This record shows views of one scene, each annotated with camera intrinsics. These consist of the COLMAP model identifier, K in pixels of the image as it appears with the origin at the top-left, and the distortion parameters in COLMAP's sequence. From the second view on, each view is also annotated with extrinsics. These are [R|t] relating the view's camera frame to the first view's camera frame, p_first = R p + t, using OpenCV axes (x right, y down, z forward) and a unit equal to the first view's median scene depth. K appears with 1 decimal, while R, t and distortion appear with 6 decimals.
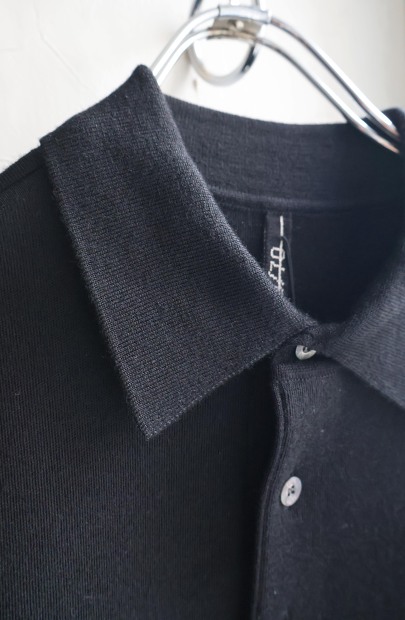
lens RADIAL K [[664.5, 0, 204.6], [0, 664.5, 309.8], [0, 0, 1]] dist [0.012122, 0.000000]
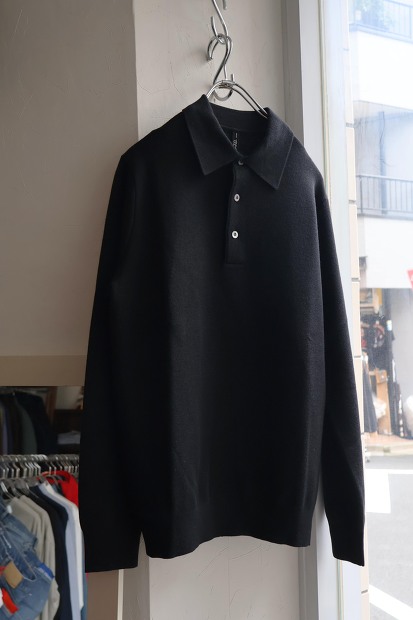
lens RADIAL K [[621.3, 0, 208.1], [0, 621.3, 311.4], [0, 0, 1]] dist [0.000652, 0.000000]
pose [[0.999509, 0.025800, 0.017802, -0.100319], [-0.025313, 0.999313, -0.027078, 1.102968], [-0.018488, 0.026614, 0.999475, -2.871821]]
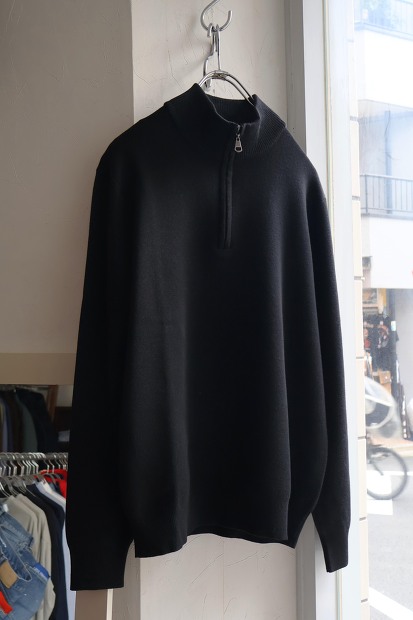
lens RADIAL K [[621.3, 0, 202.7], [0, 621.3, 309.3], [0, 0, 1]] dist [0.000652, 0.000000]
pose [[0.999347, 0.035968, 0.003400, -0.025701], [-0.035859, 0.998961, -0.028124, 1.105939], [-0.004408, 0.027983, 0.999599, -2.651661]]
